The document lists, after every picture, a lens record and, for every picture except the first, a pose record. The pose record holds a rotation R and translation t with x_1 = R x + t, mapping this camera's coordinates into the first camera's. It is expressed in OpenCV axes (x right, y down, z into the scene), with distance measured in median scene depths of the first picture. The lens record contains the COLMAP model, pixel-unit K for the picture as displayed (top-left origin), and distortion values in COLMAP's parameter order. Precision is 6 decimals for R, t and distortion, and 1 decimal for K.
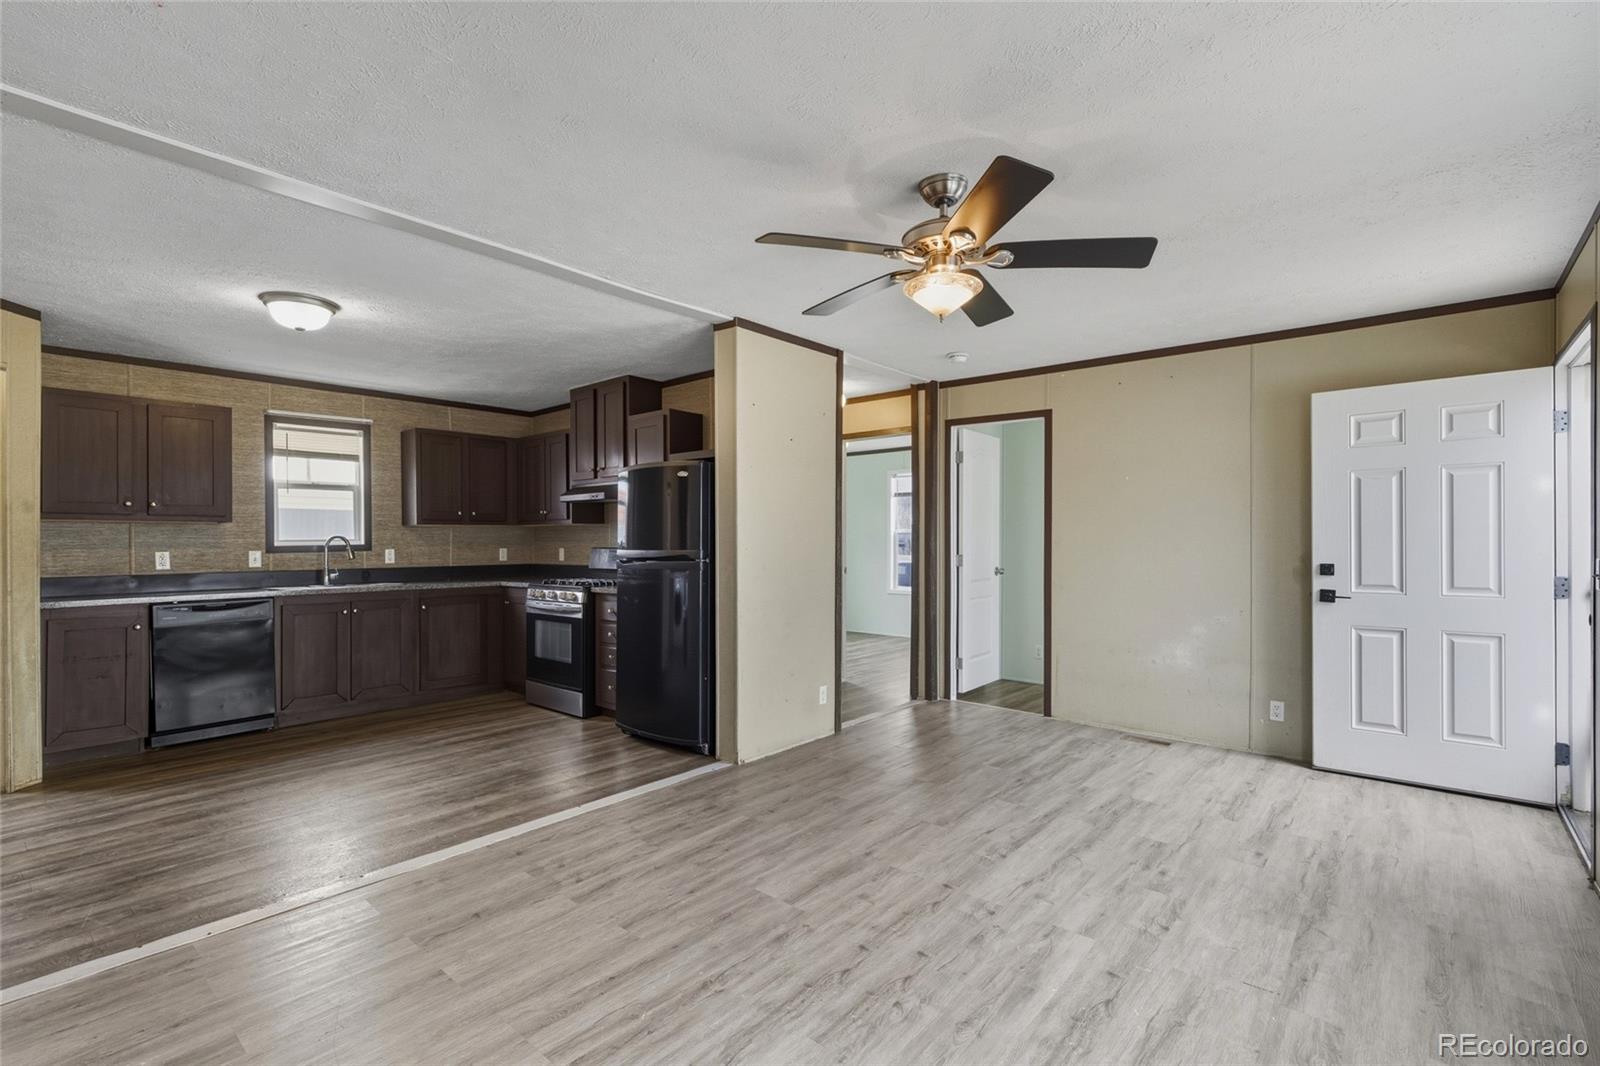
lens RADIAL K [[723.7, 0, 796.4], [0, 723.7, 540.9], [0, 0, 1]] dist [-0.000076, 0.000118]
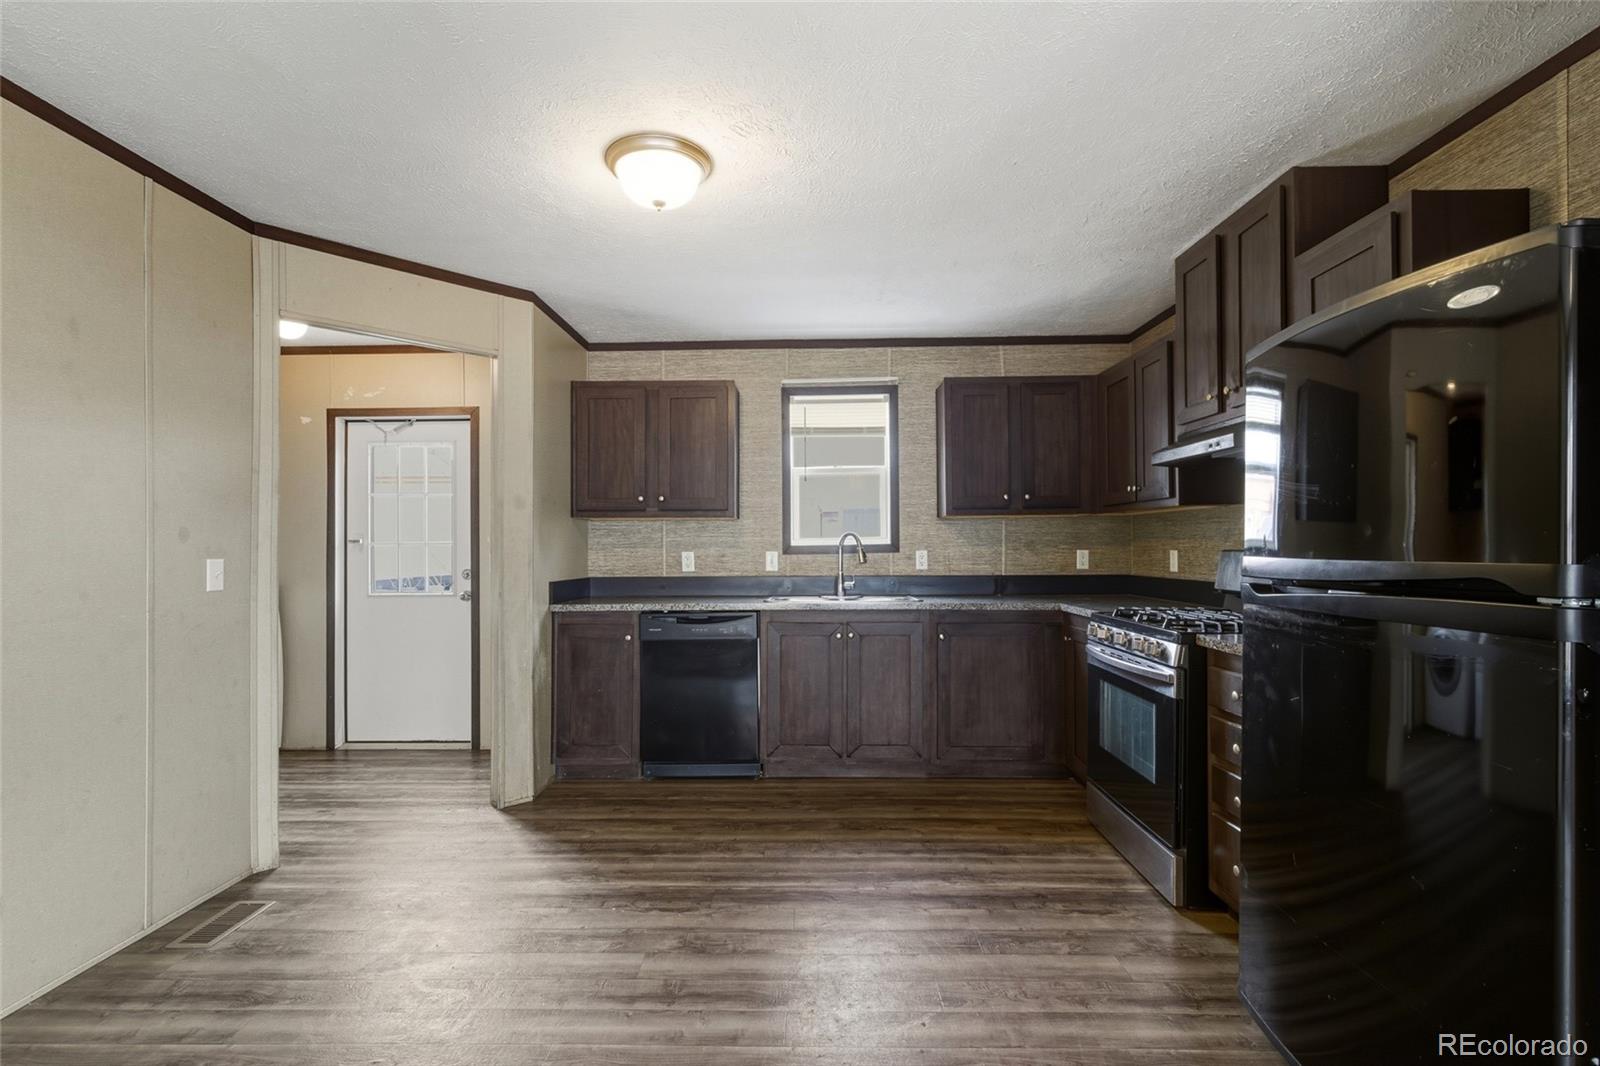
lens RADIAL K [[723.7, 0, 796.4], [0, 723.7, 540.9], [0, 0, 1]] dist [-0.000076, 0.000118]
pose [[0.638378, -0.003124, -0.769717, -0.089516], [0.002874, 0.999994, -0.001675, 0.003225], [0.769718, -0.001143, 0.638383, 0.510626]]
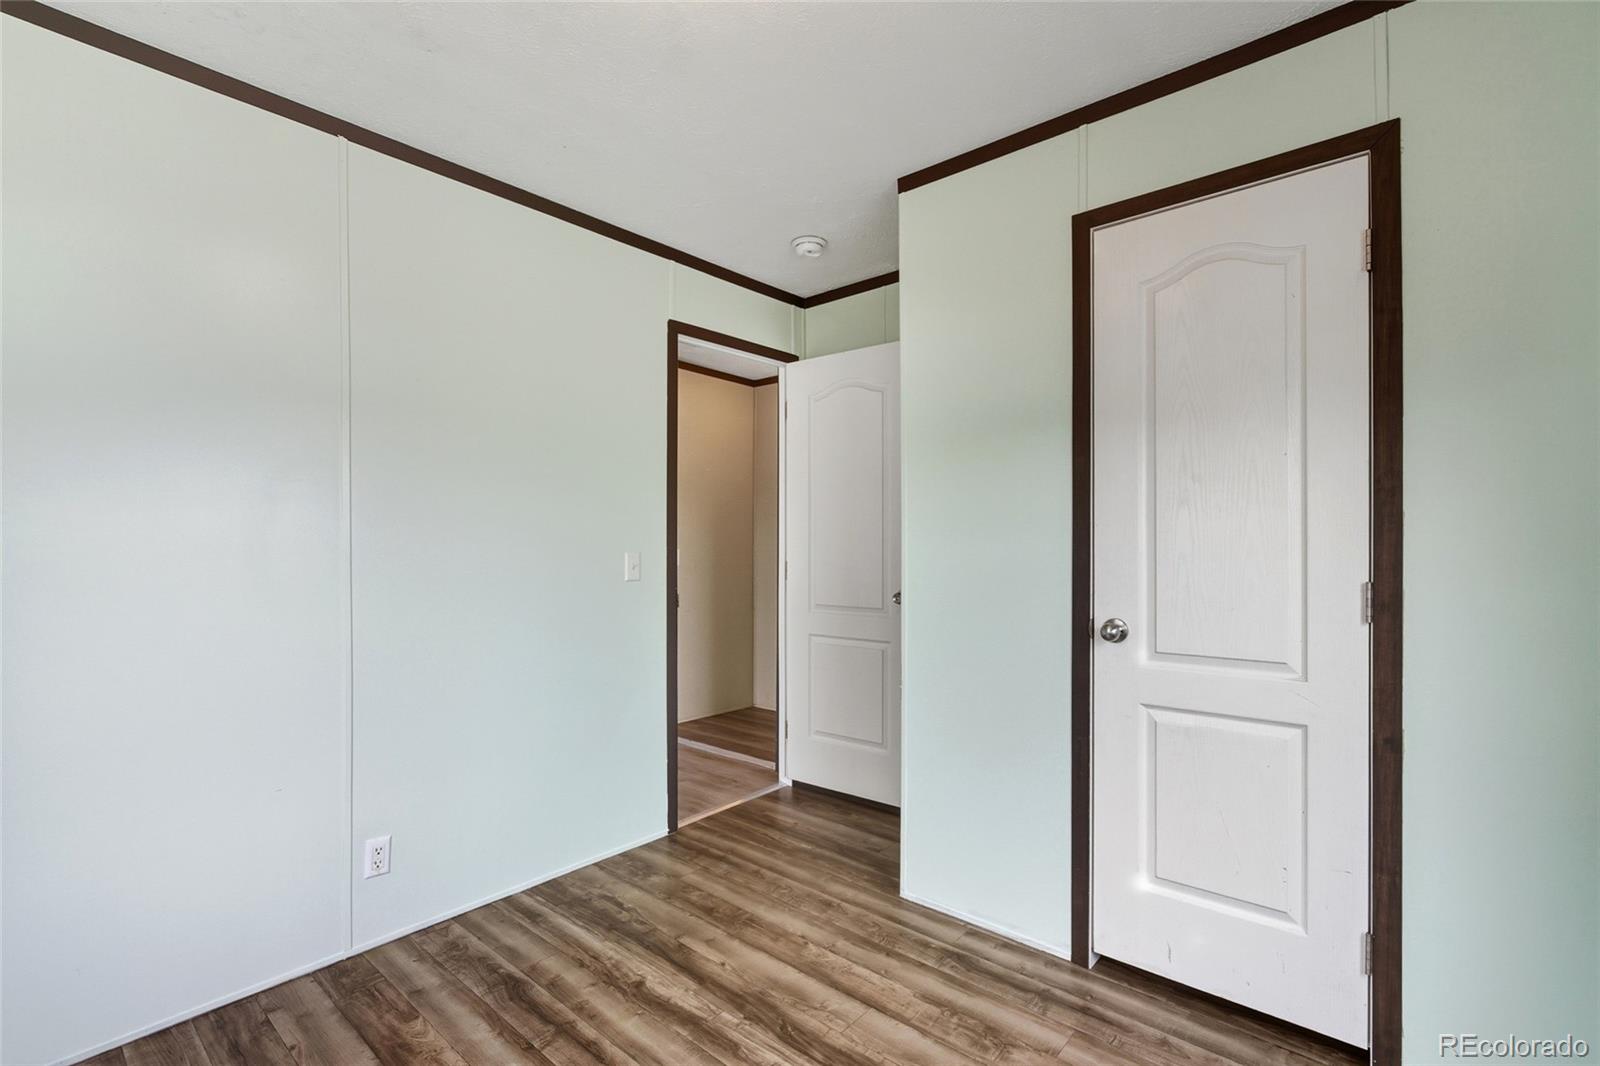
lens RADIAL K [[714.3, 0, 794.8], [0, 714.3, 560.1], [0, 0, 1]] dist [-0.013998, 0.000057]
pose [[0.008570, -0.018014, 0.999801, -0.816449], [0.004820, 0.999827, 0.017973, 0.006808], [-0.999952, 0.004665, 0.008655, 0.839014]]
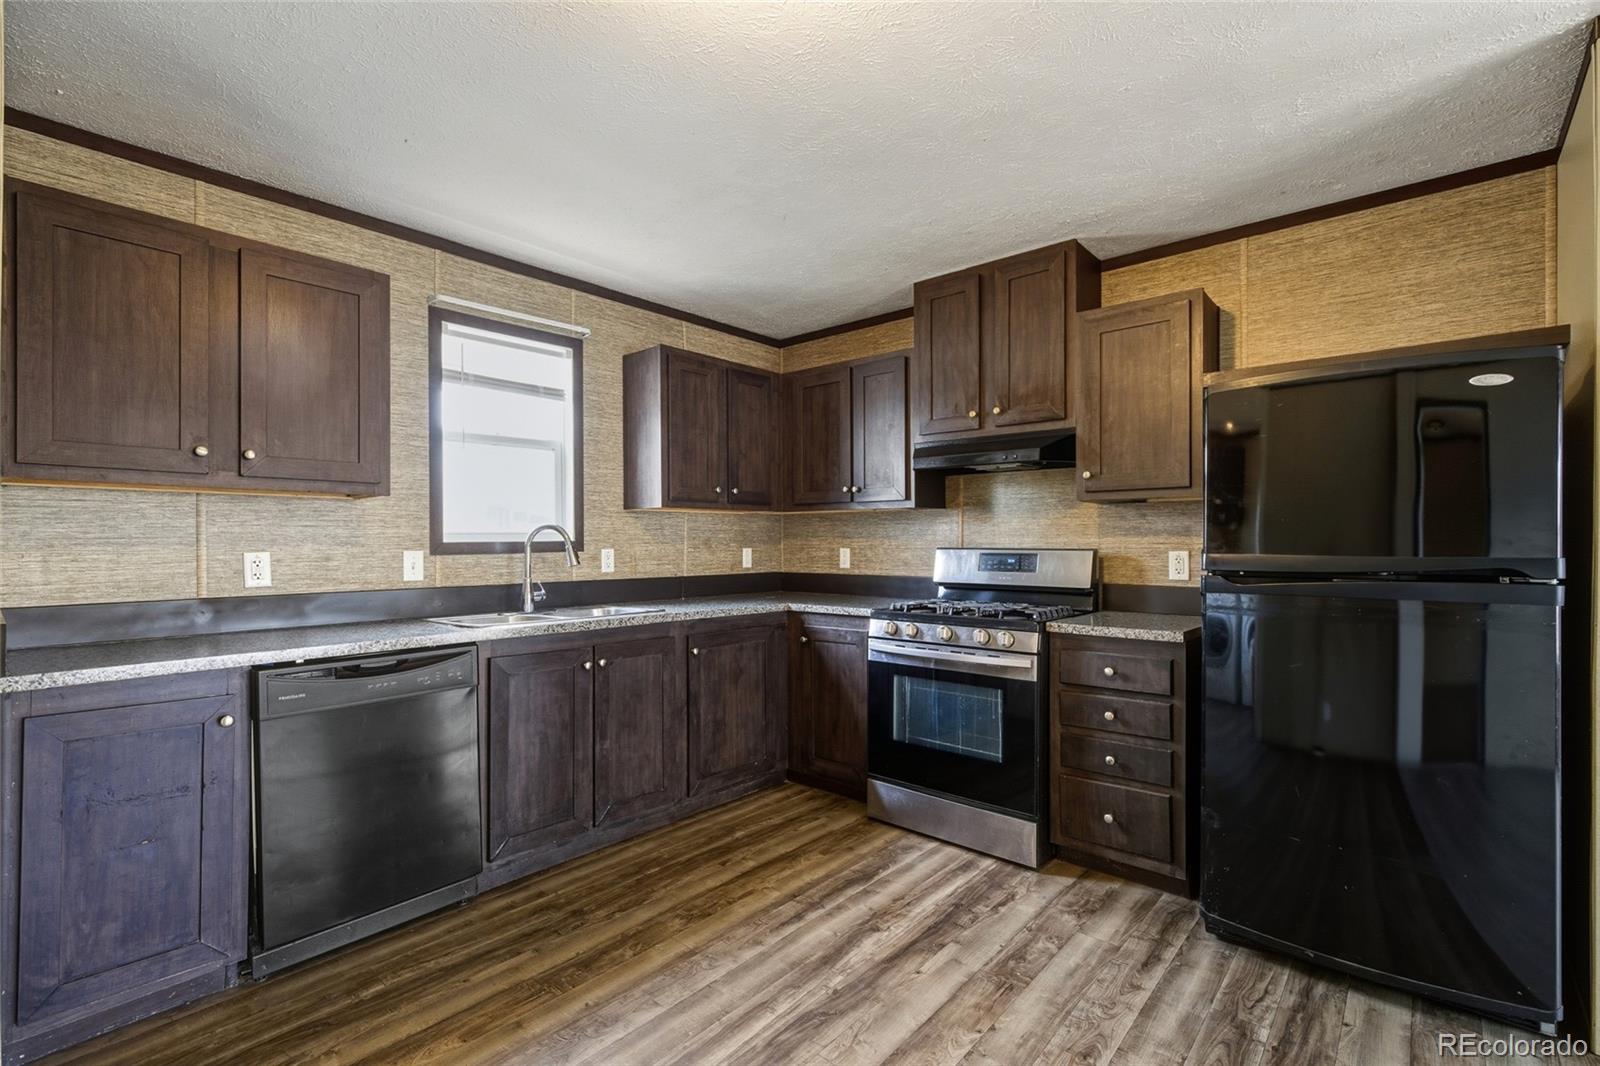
lens RADIAL K [[723.7, 0, 796.4], [0, 723.7, 540.9], [0, 0, 1]] dist [-0.000076, 0.000118]
pose [[0.999949, 0.005384, -0.008596, -0.473981], [-0.005384, 0.999986, 0.000025, 0.004681], [0.008596, 0.000021, 0.999963, 0.474080]]
